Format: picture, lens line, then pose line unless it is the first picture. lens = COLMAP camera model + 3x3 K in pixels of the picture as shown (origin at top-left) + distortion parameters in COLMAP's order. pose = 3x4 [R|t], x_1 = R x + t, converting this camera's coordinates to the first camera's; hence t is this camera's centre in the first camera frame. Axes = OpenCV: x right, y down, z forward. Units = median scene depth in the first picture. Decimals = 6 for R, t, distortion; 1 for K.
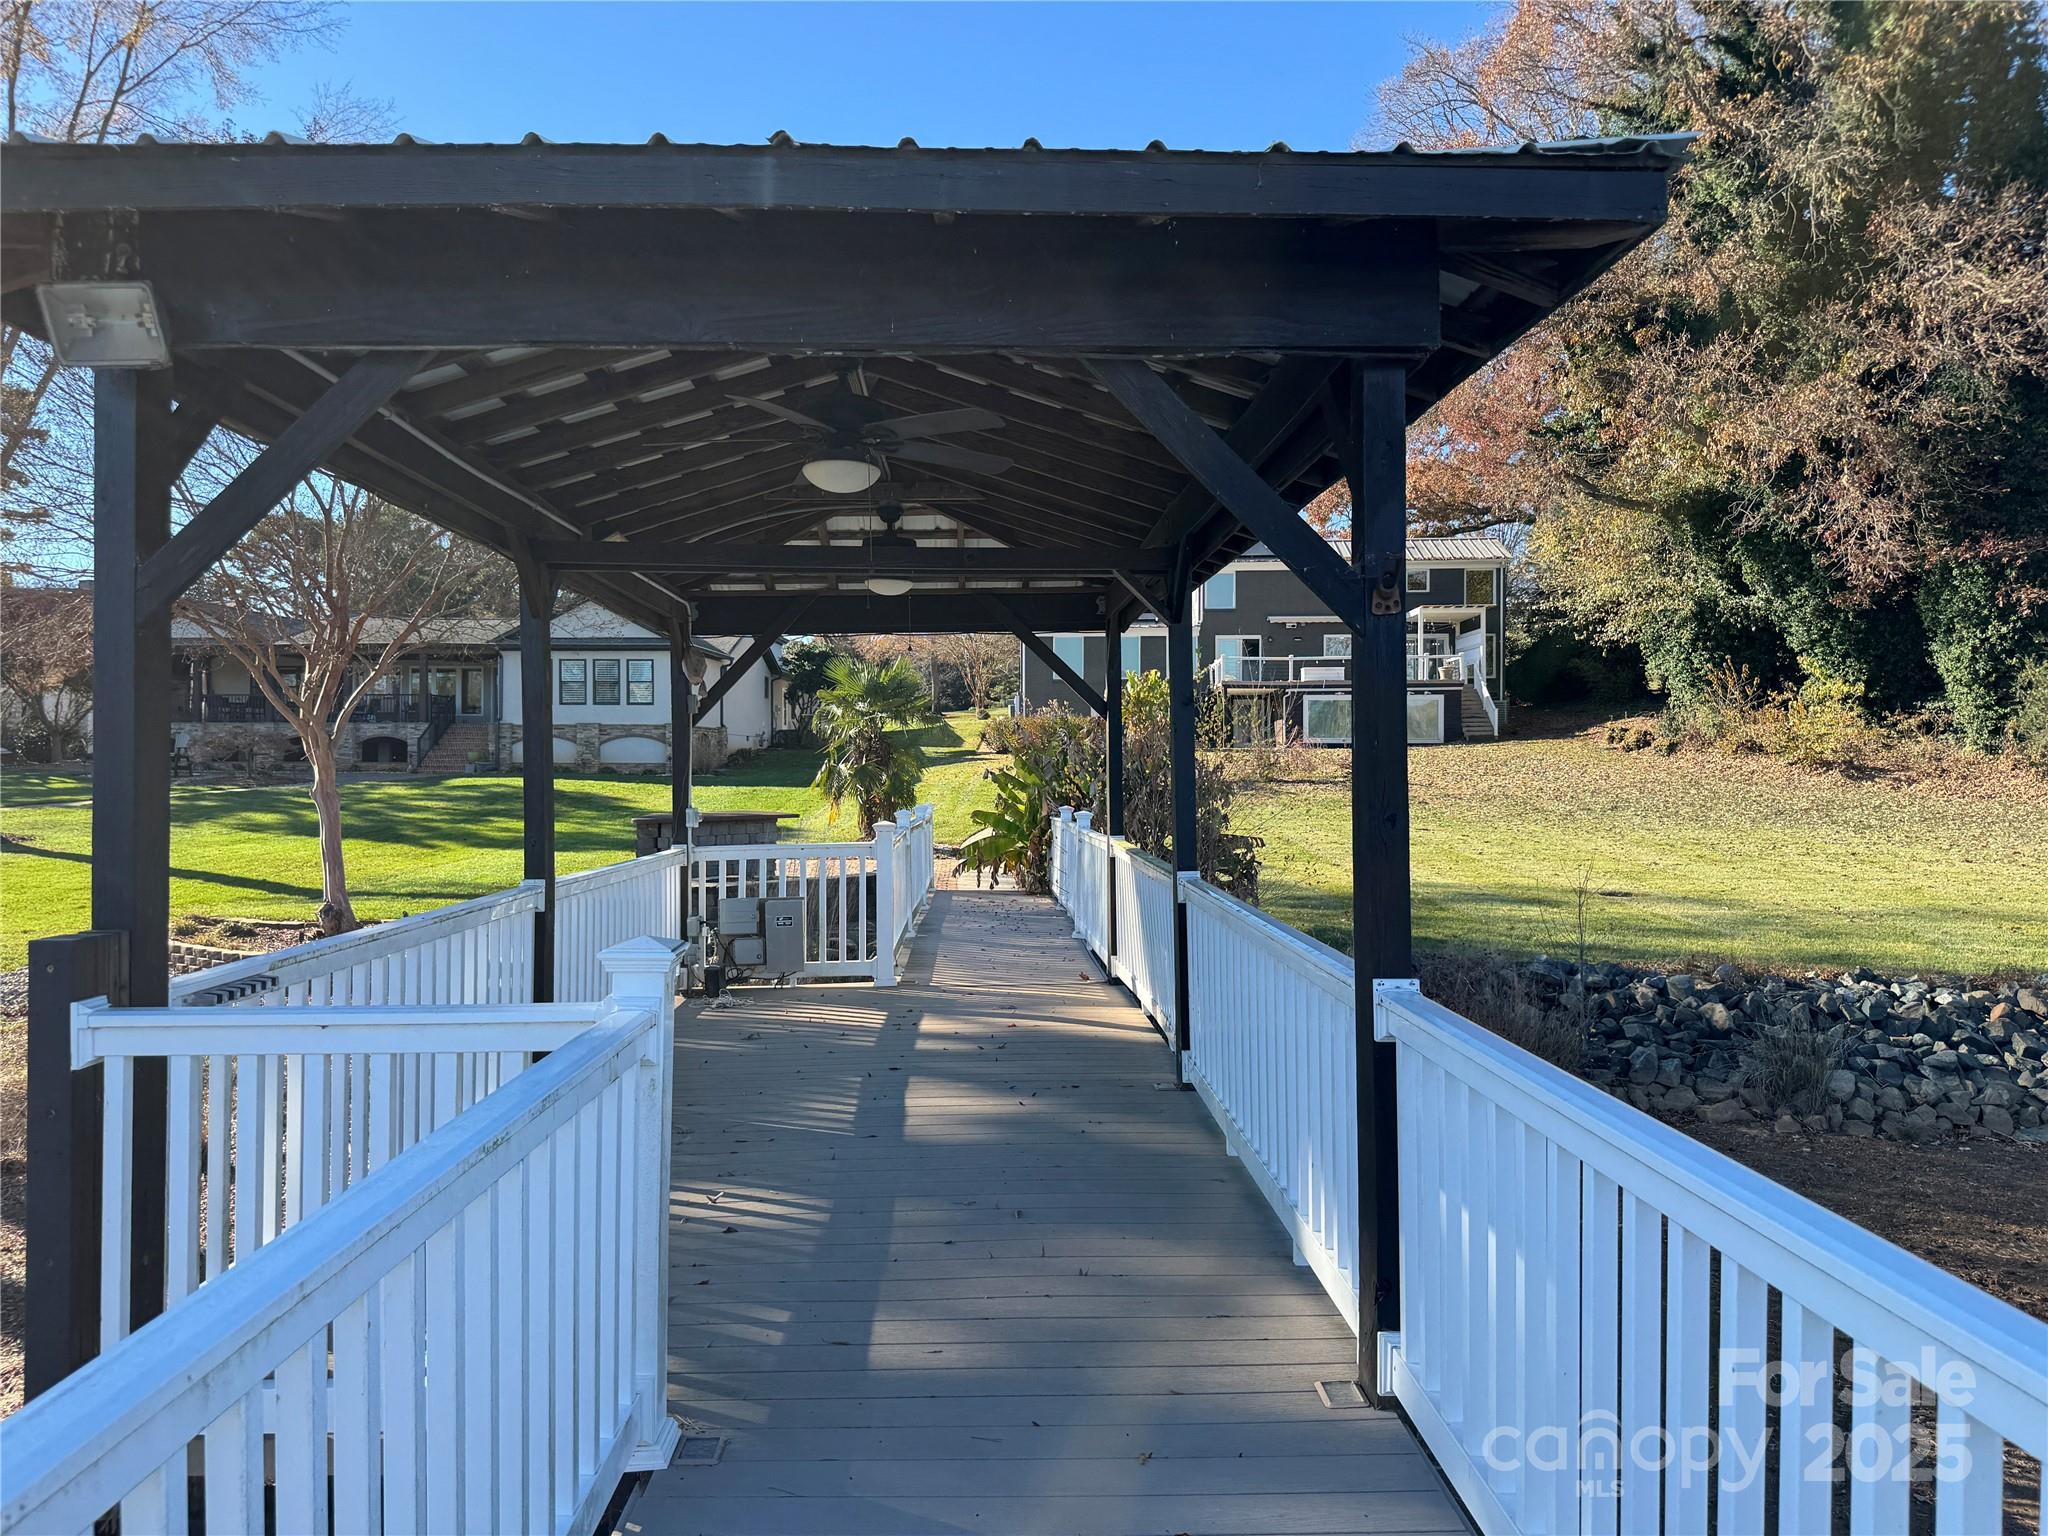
lens RADIAL K [[1428.6, 0, 1024.0], [0, 1428.6, 768.0], [0, 0, 1]] dist [0.159461, -0.260859]
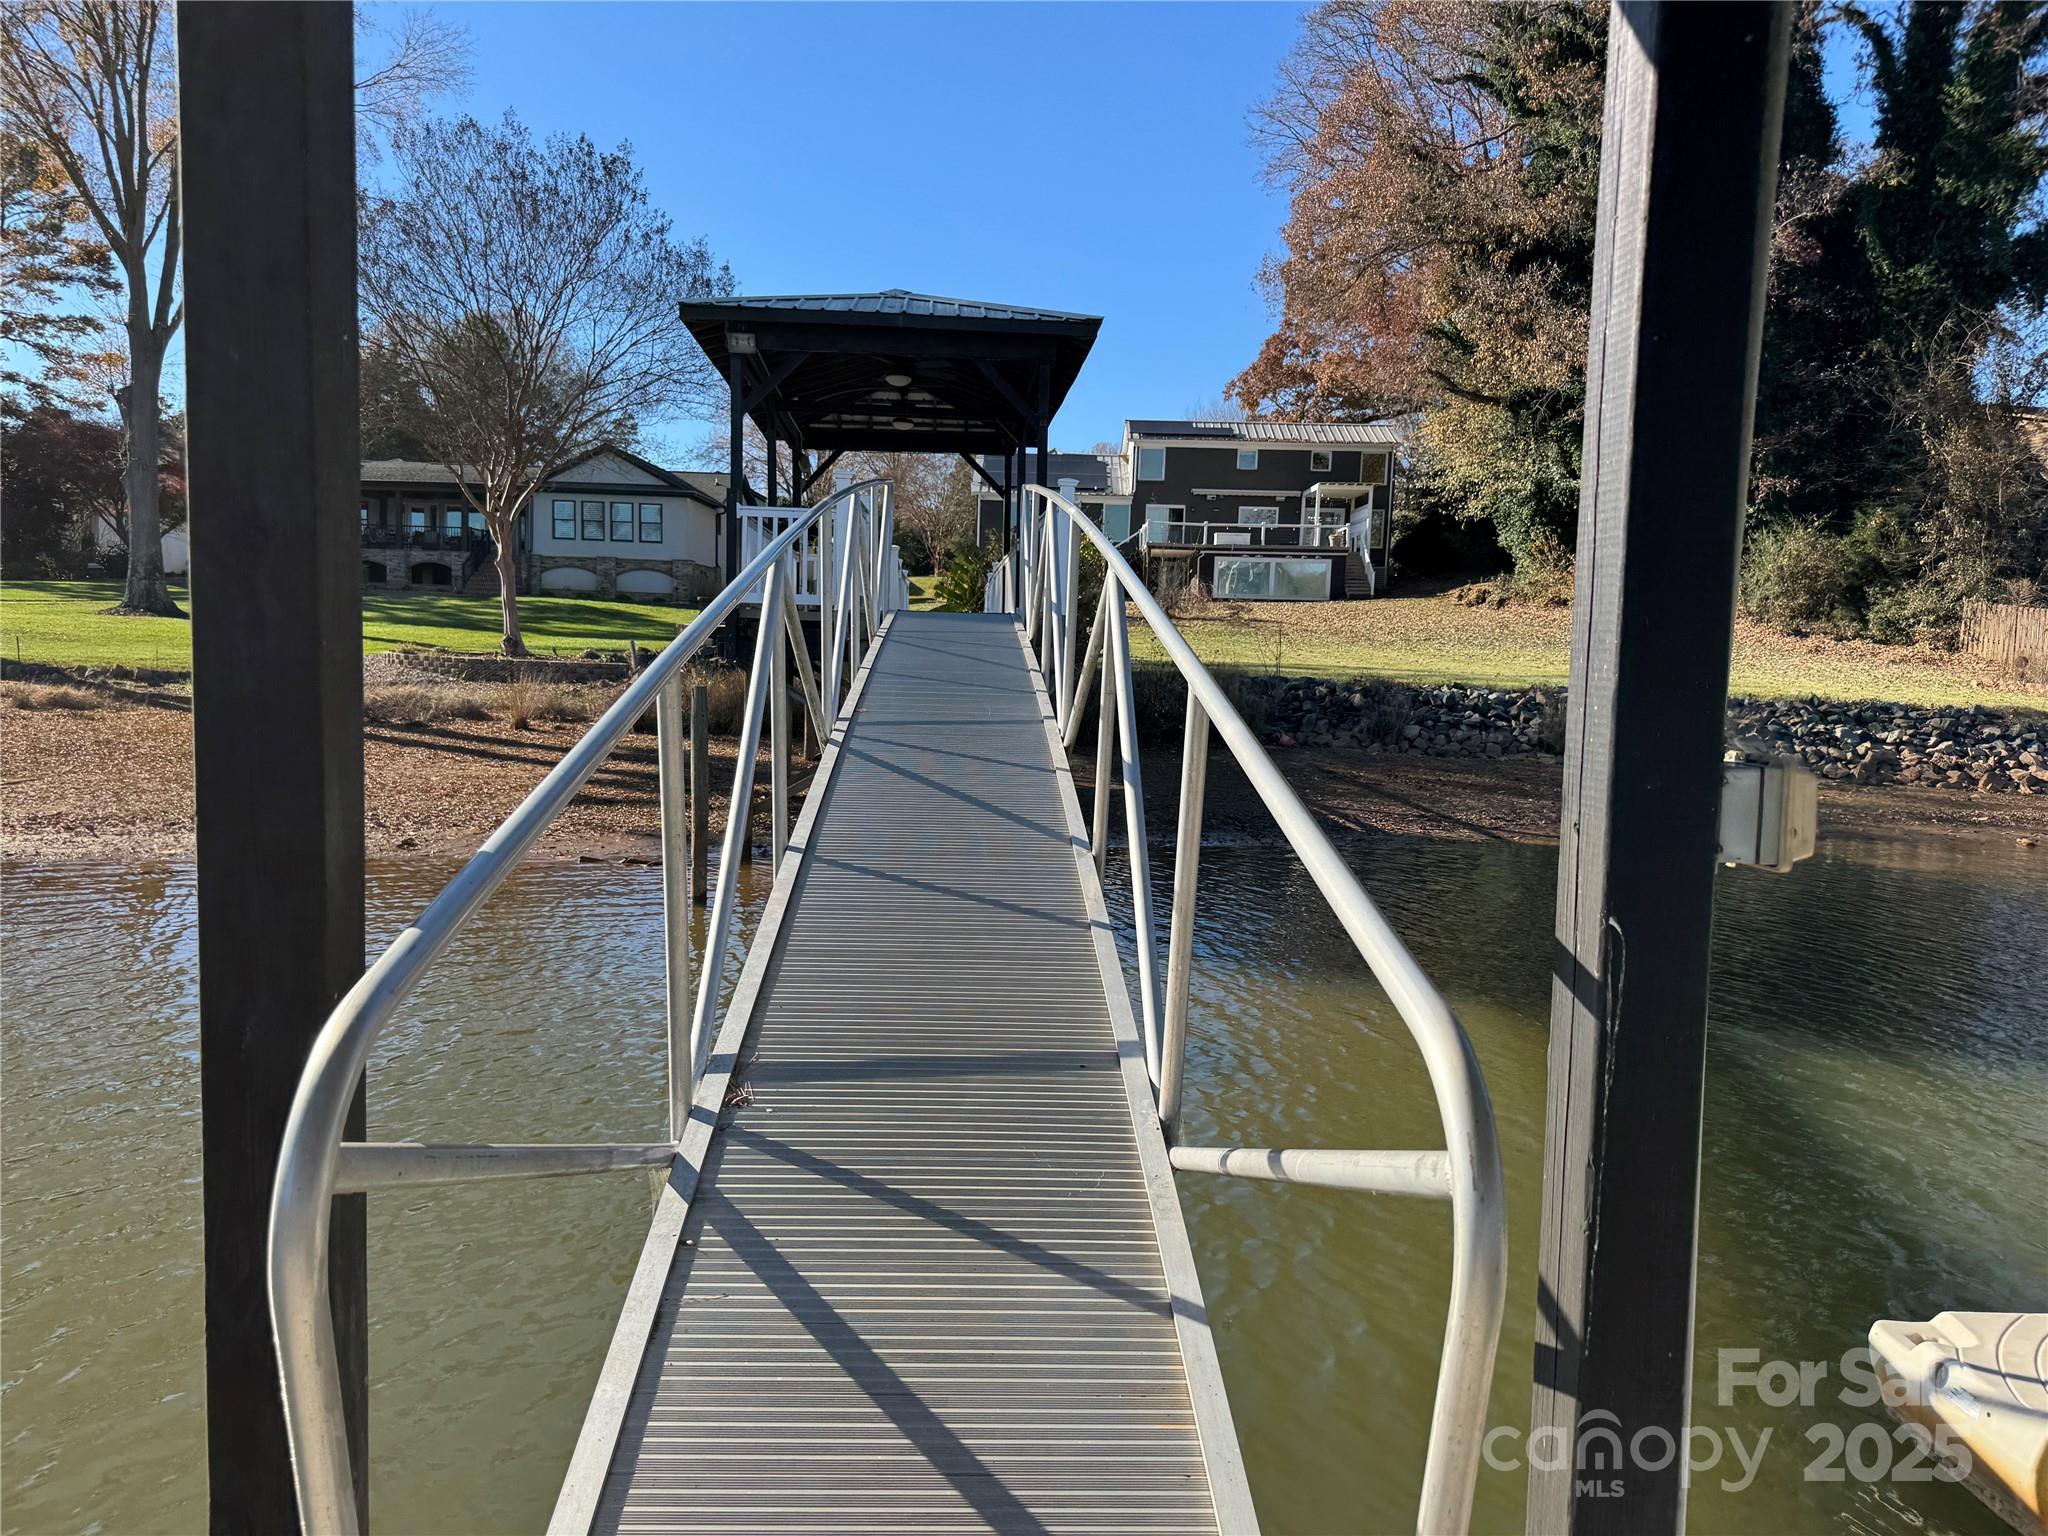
lens RADIAL K [[1428.6, 0, 1024.0], [0, 1428.6, 768.0], [0, 0, 1]] dist [0.159461, -0.260859]
pose [[0.999111, 0.026919, 0.032455, 0.009279], [-0.029500, 0.996205, 0.081887, 0.055172], [-0.030128, -0.082772, 0.996113, -0.329518]]
